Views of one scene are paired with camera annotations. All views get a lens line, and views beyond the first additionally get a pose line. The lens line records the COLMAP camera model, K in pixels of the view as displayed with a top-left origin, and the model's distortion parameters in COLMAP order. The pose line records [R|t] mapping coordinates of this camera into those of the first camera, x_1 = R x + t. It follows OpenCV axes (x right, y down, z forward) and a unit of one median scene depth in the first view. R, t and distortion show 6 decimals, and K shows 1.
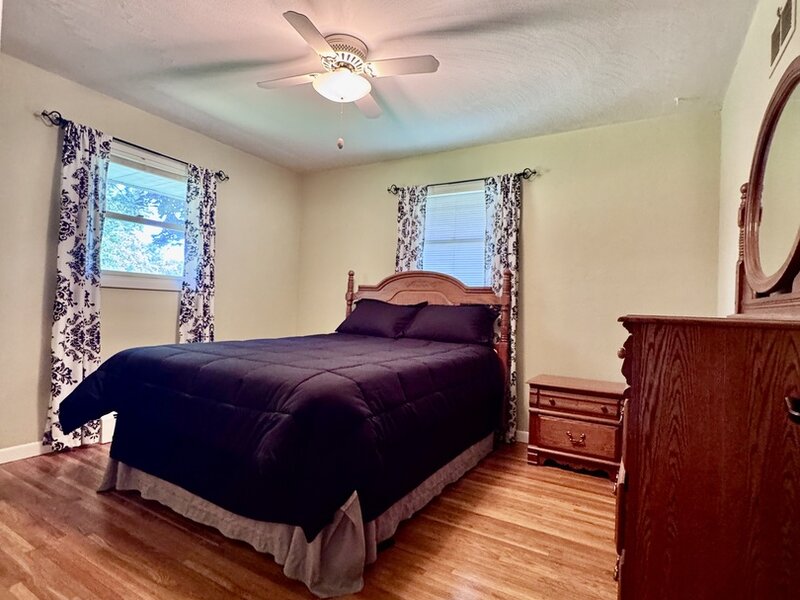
lens RADIAL K [[321.5, 0, 400.0], [0, 321.5, 300.0], [0, 0, 1]] dist [0.000185, 0.000150]
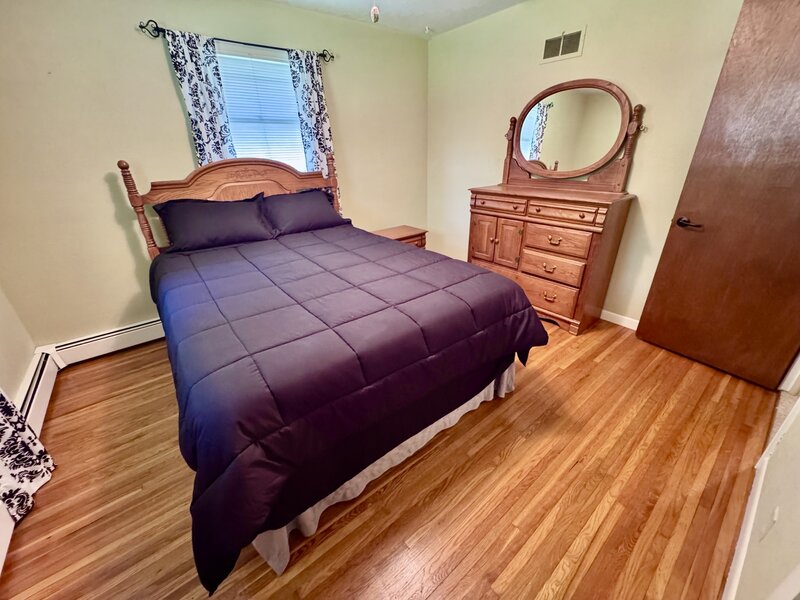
lens RADIAL K [[321.5, 0, 400.0], [0, 321.5, 300.0], [0, 0, 1]] dist [0.000185, 0.000150]
pose [[0.468261, -0.395258, 0.790255, -0.603345], [0.081429, 0.909866, 0.406833, -0.060616], [-0.879830, -0.126154, 0.458240, 0.167921]]
